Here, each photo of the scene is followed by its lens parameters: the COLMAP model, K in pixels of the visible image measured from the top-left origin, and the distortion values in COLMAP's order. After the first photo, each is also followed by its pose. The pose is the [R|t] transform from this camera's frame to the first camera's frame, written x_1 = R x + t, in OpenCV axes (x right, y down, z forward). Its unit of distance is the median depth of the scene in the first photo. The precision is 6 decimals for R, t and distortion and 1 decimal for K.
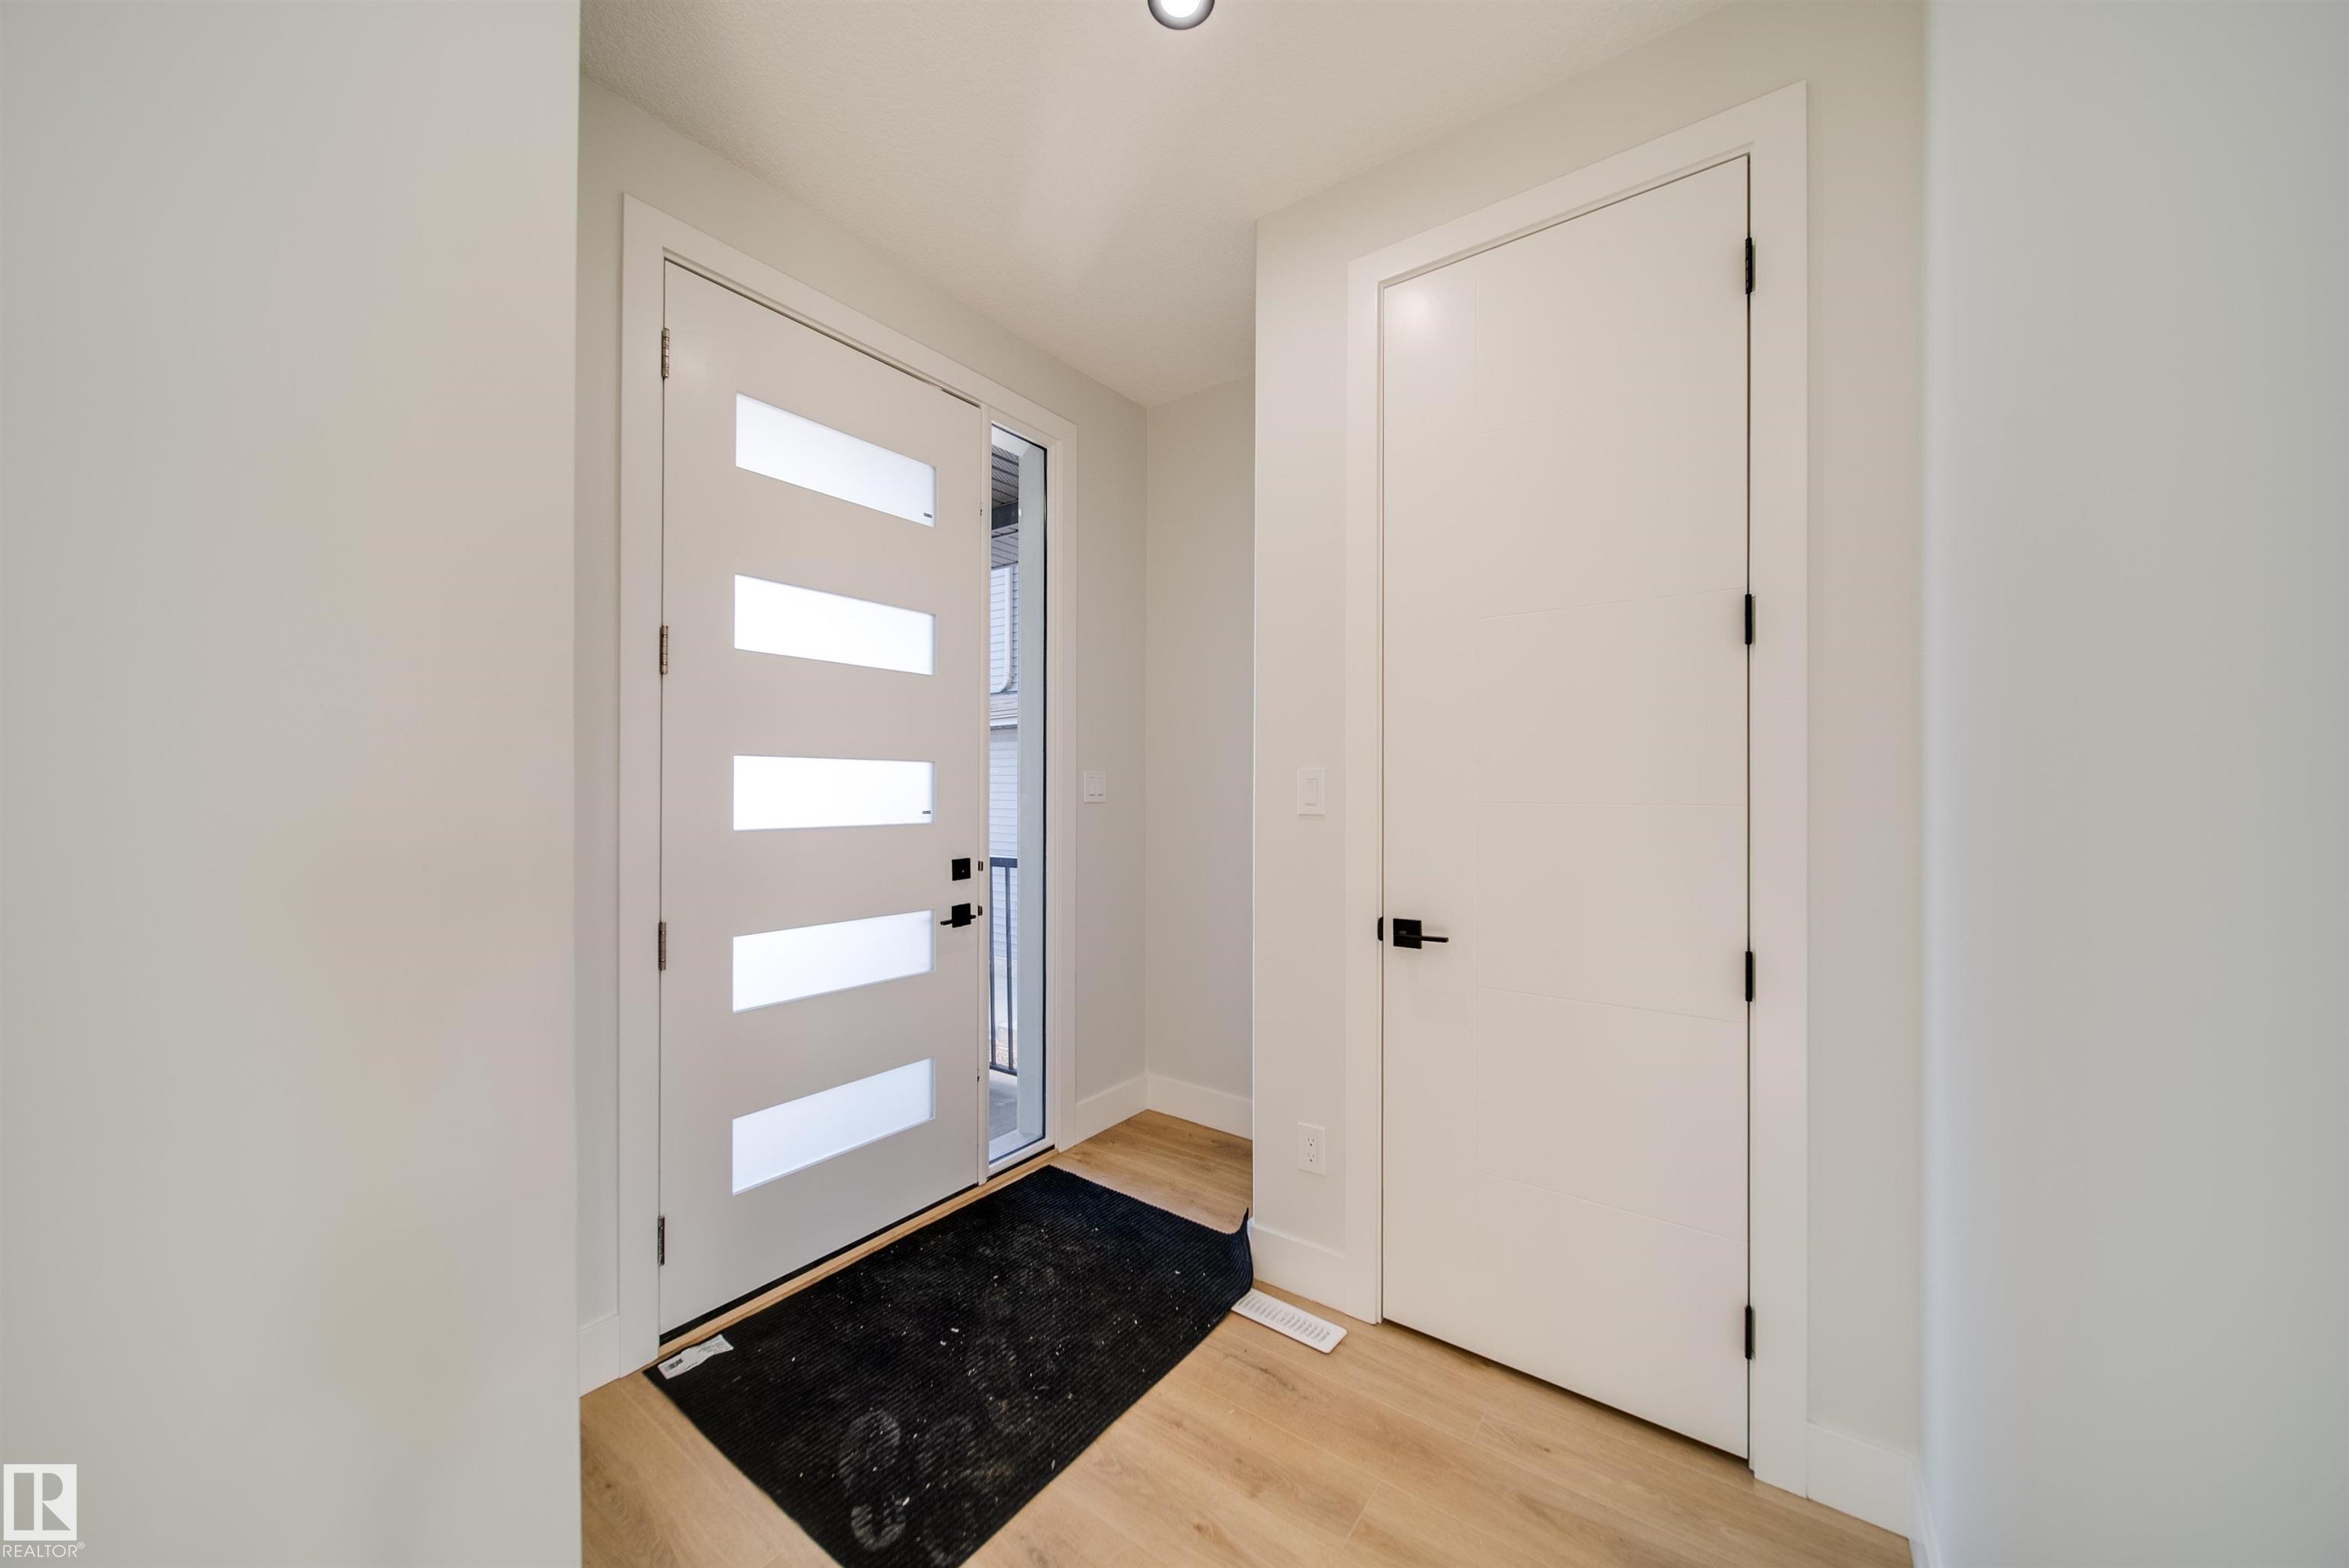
lens RADIAL K [[830.7, 0, 1171.3], [0, 830.7, 783.7], [0, 0, 1]] dist [-0.000363, -0.000132]
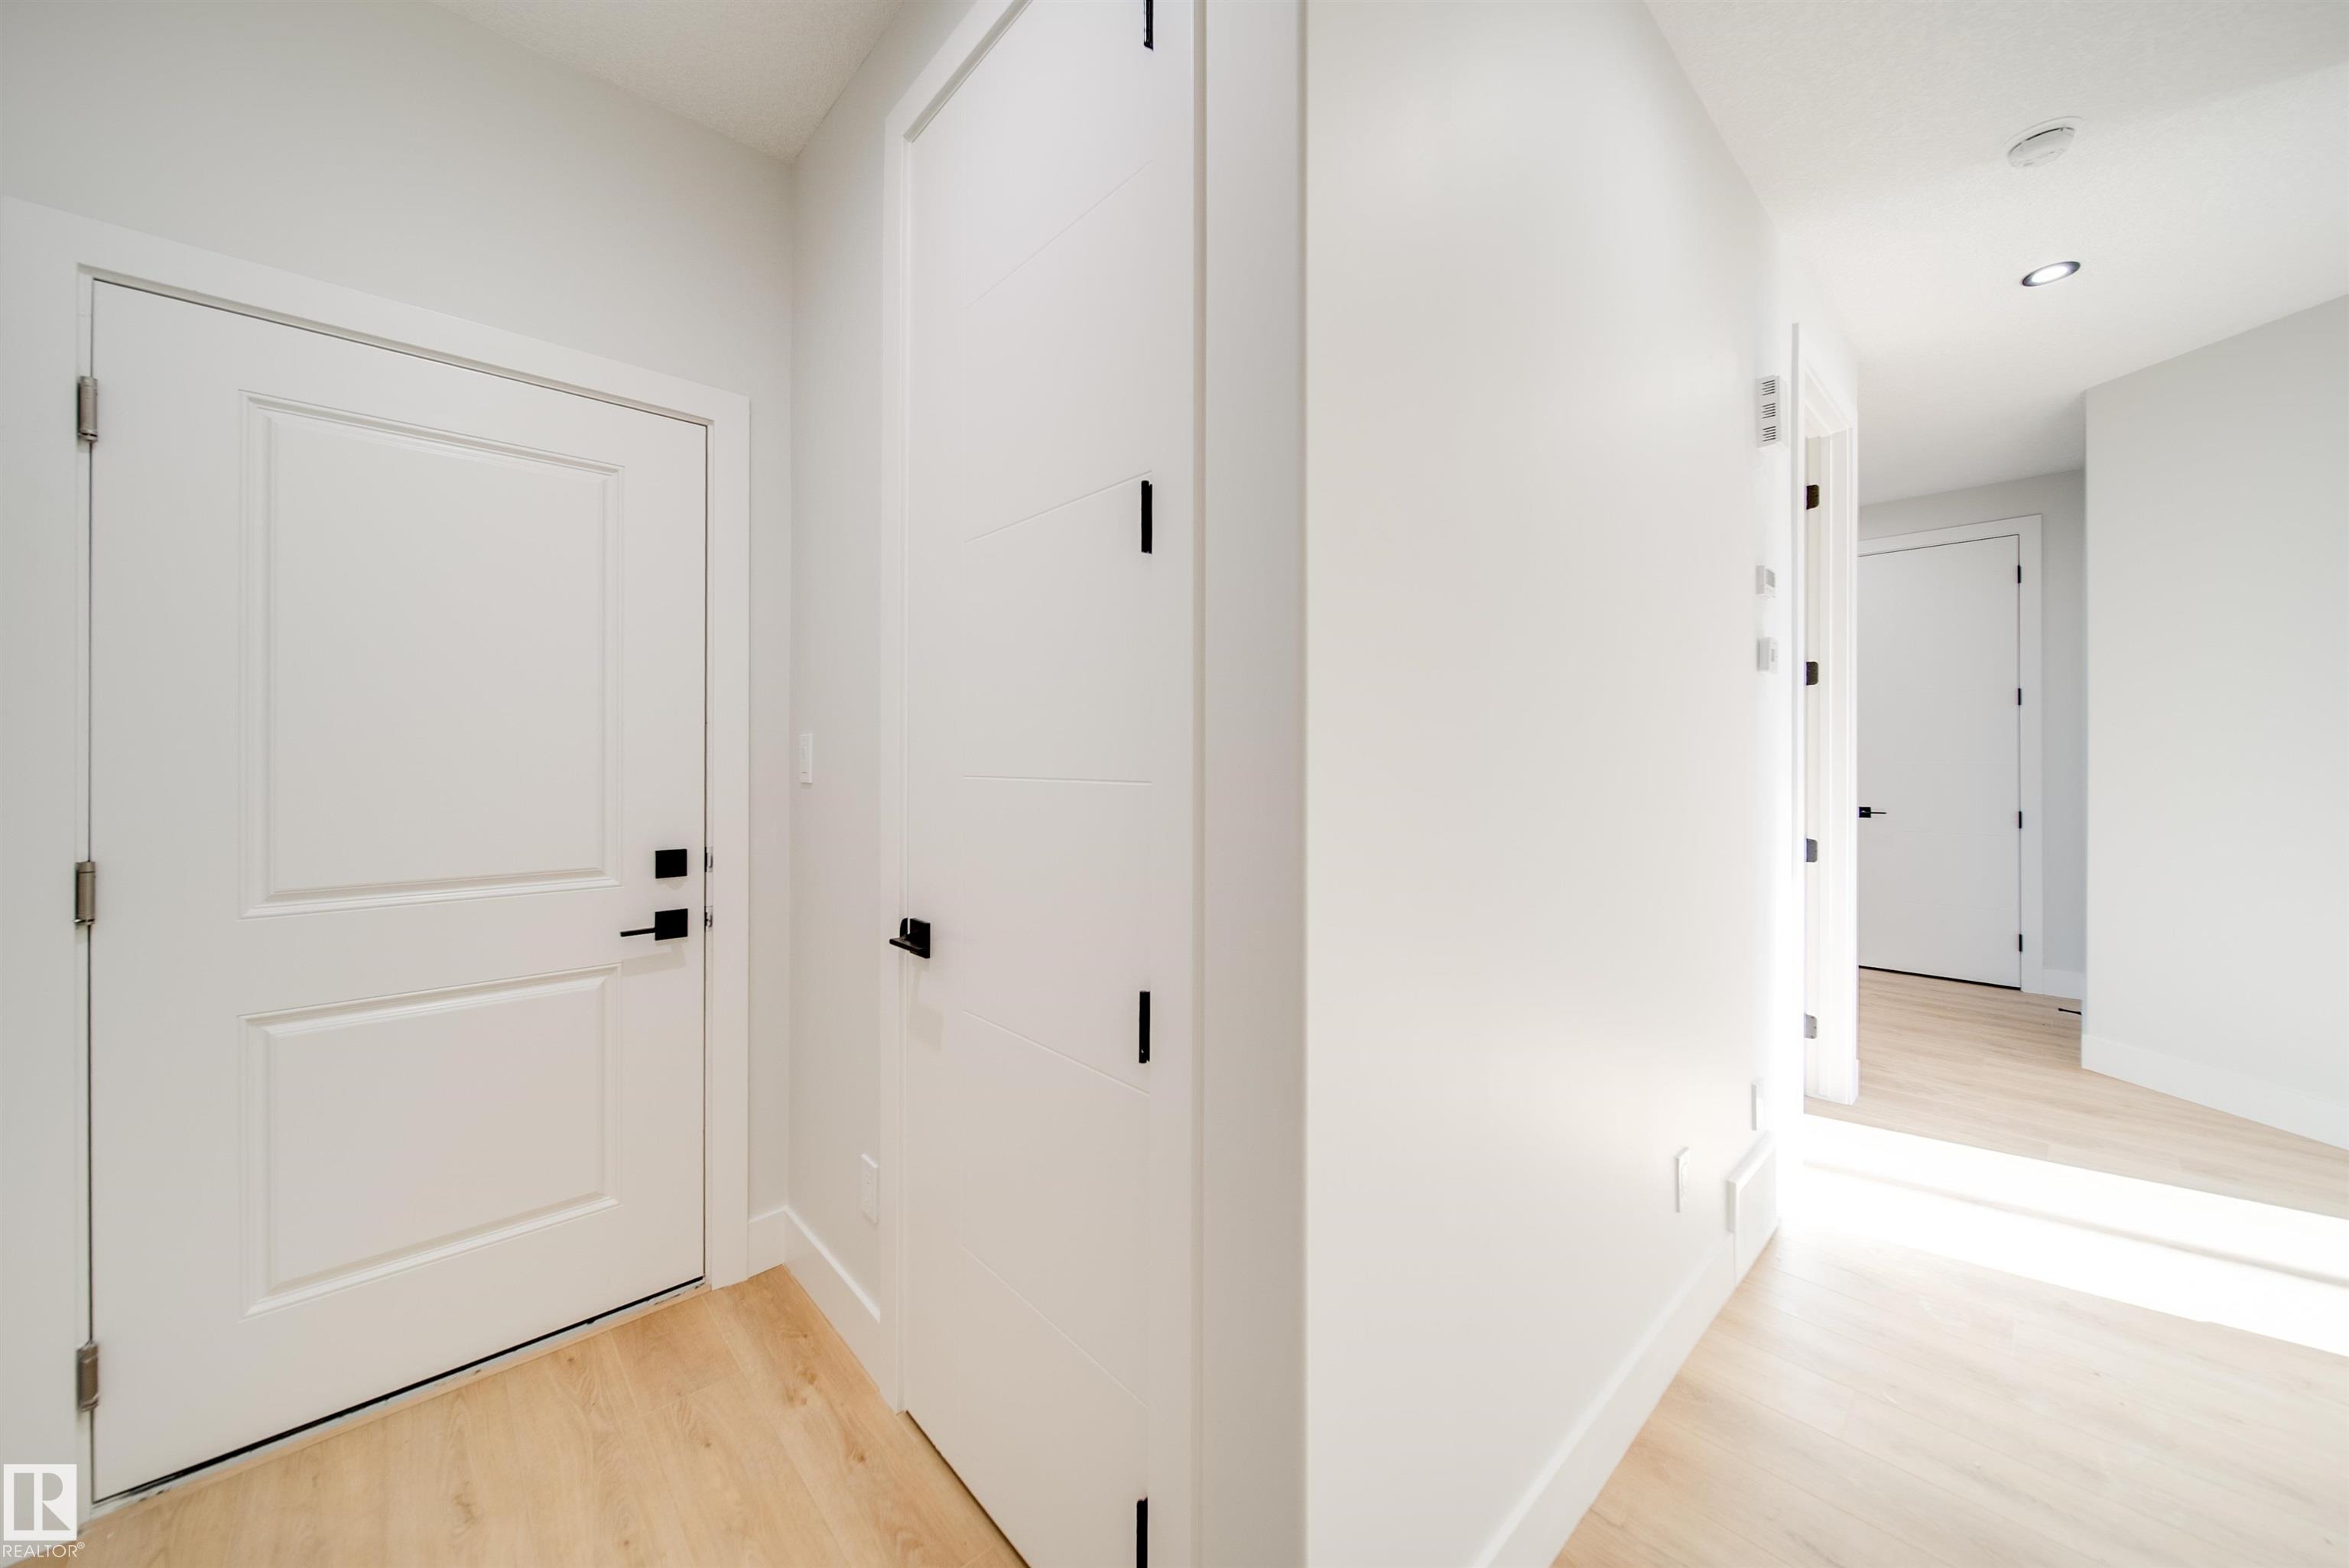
lens RADIAL K [[830.7, 0, 1182.2], [0, 830.7, 762.4], [0, 0, 1]] dist [-0.000363, -0.000132]
pose [[0.982679, -0.005956, -0.185218, -1.316149], [0.006657, 0.999973, 0.003161, 0.004393], [0.185194, -0.004339, 0.982692, -1.919307]]
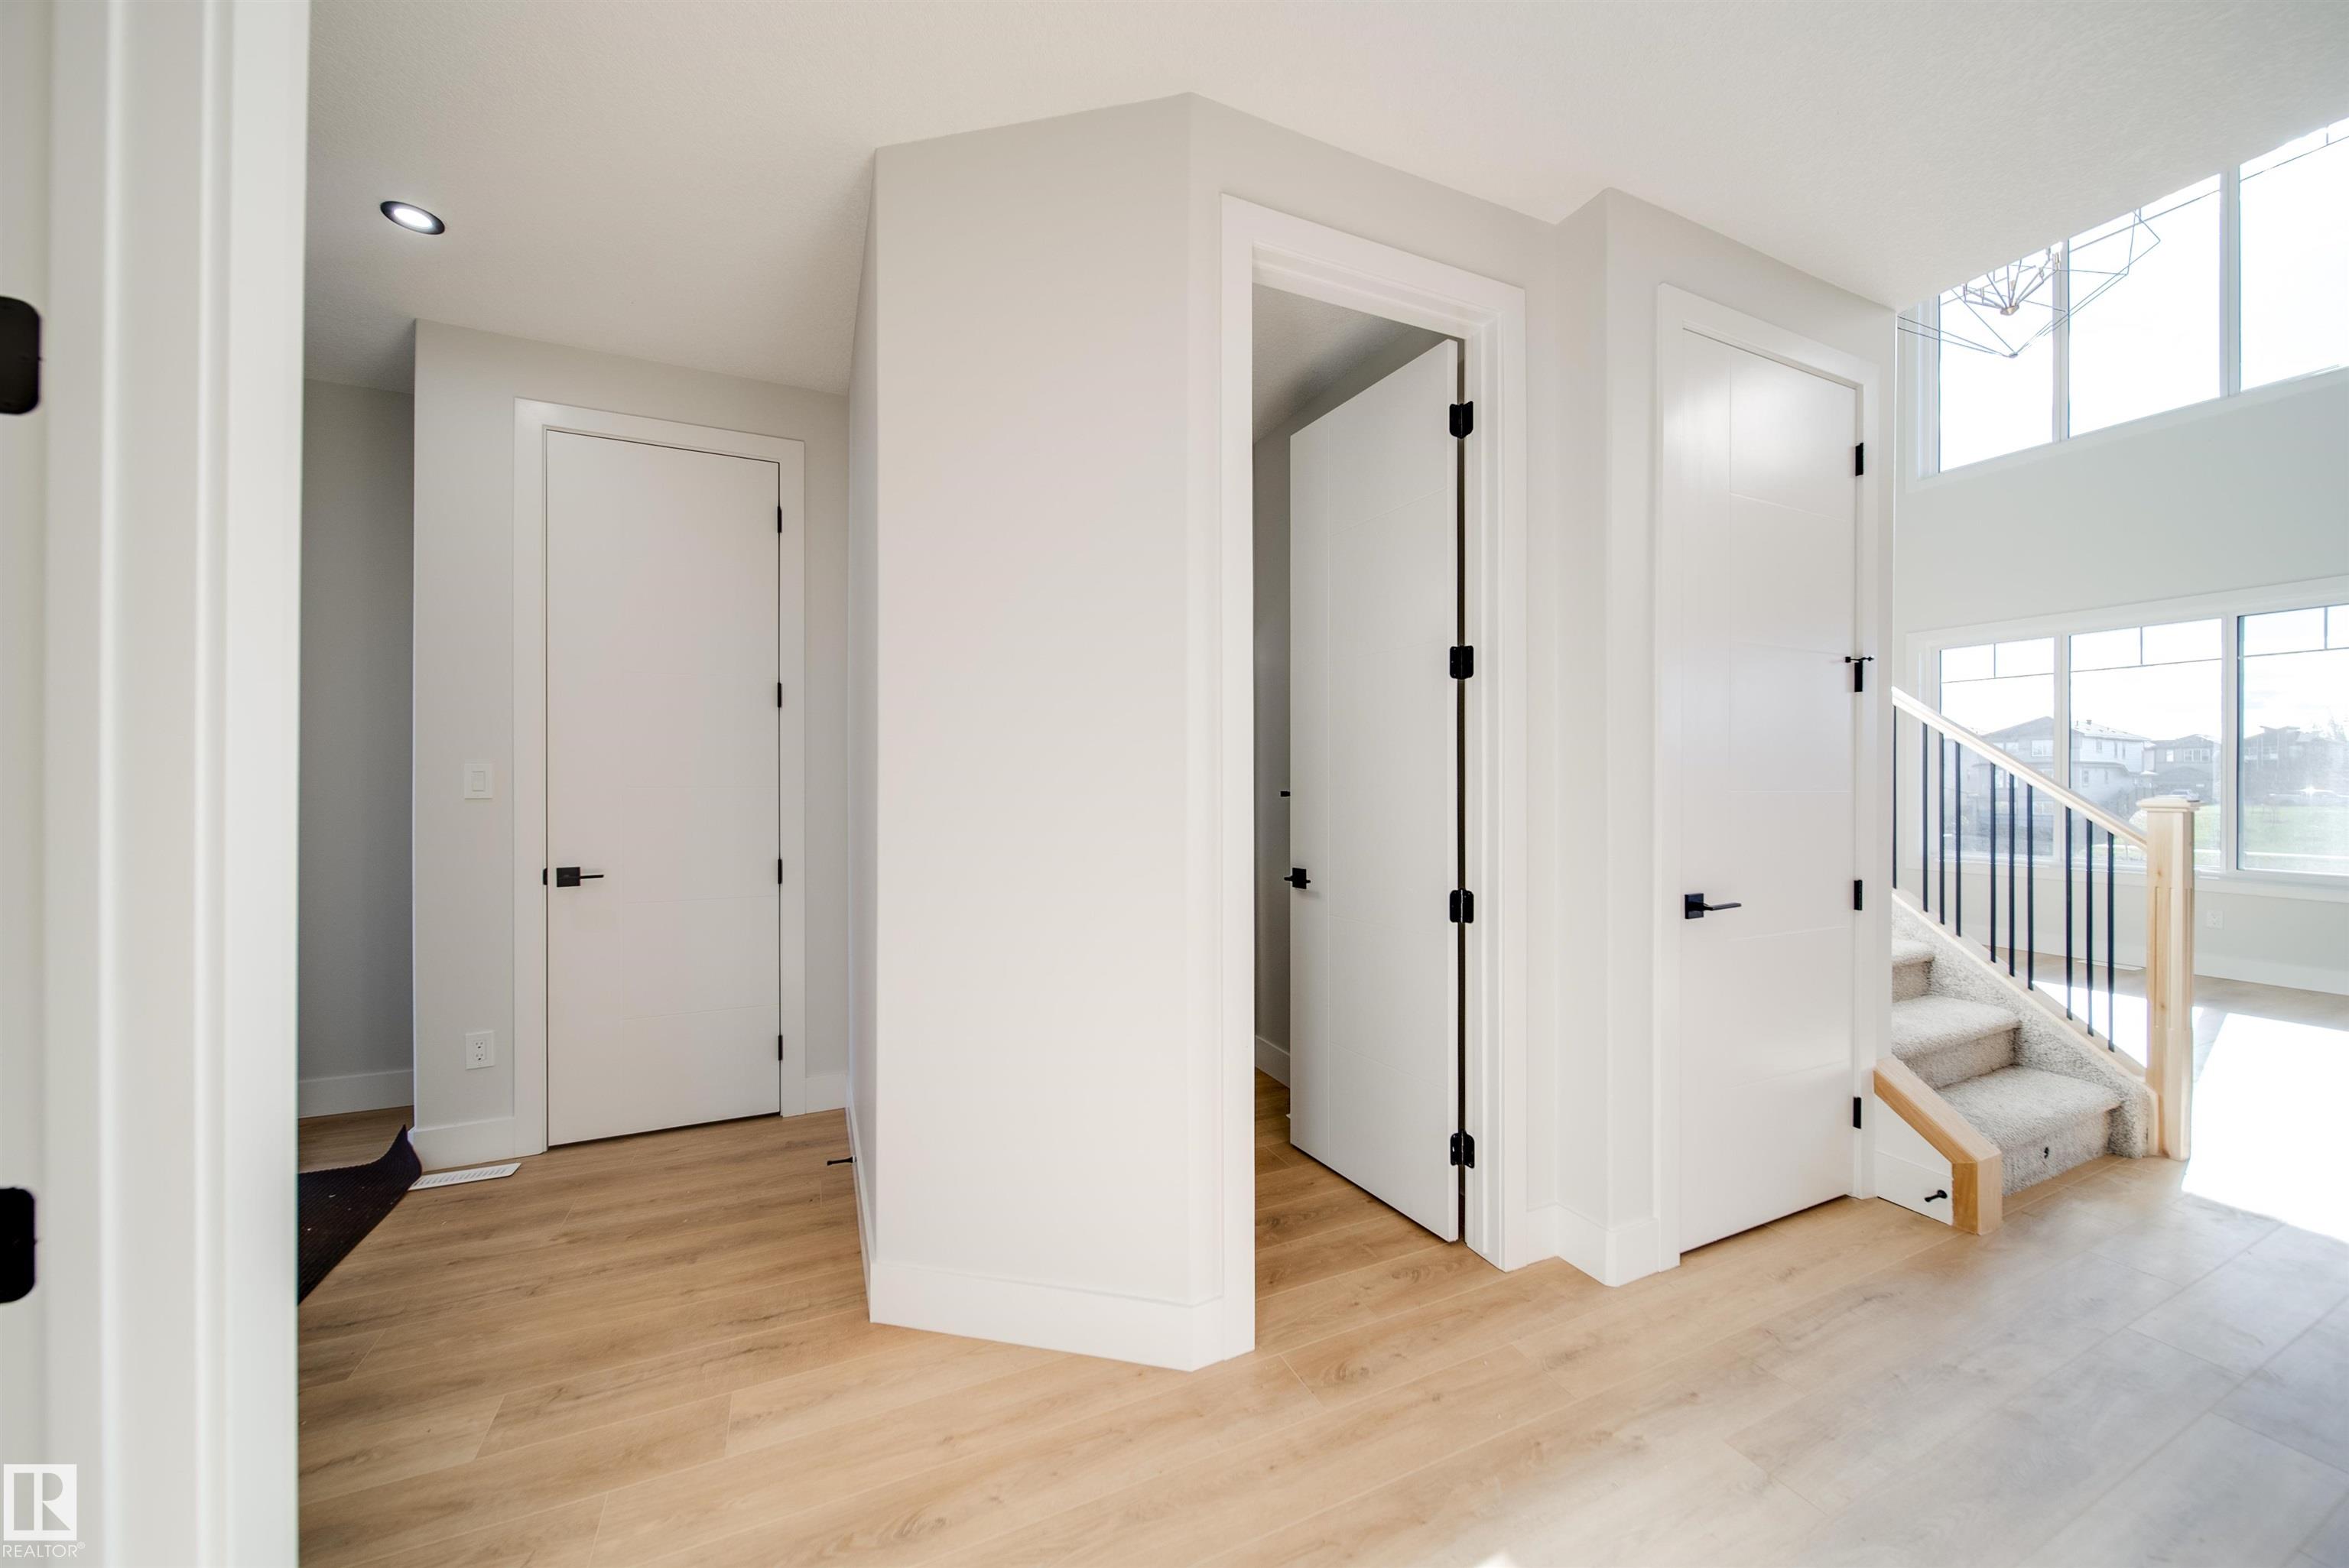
lens RADIAL K [[830.7, 0, 1180.4], [0, 830.7, 781.0], [0, 0, 1]] dist [-0.000363, -0.000132]
pose [[0.486499, -0.003396, 0.873675, -0.478472], [-0.000616, 0.999991, 0.004230, 0.003269], [-0.873681, -0.002595, 0.486492, -0.671147]]
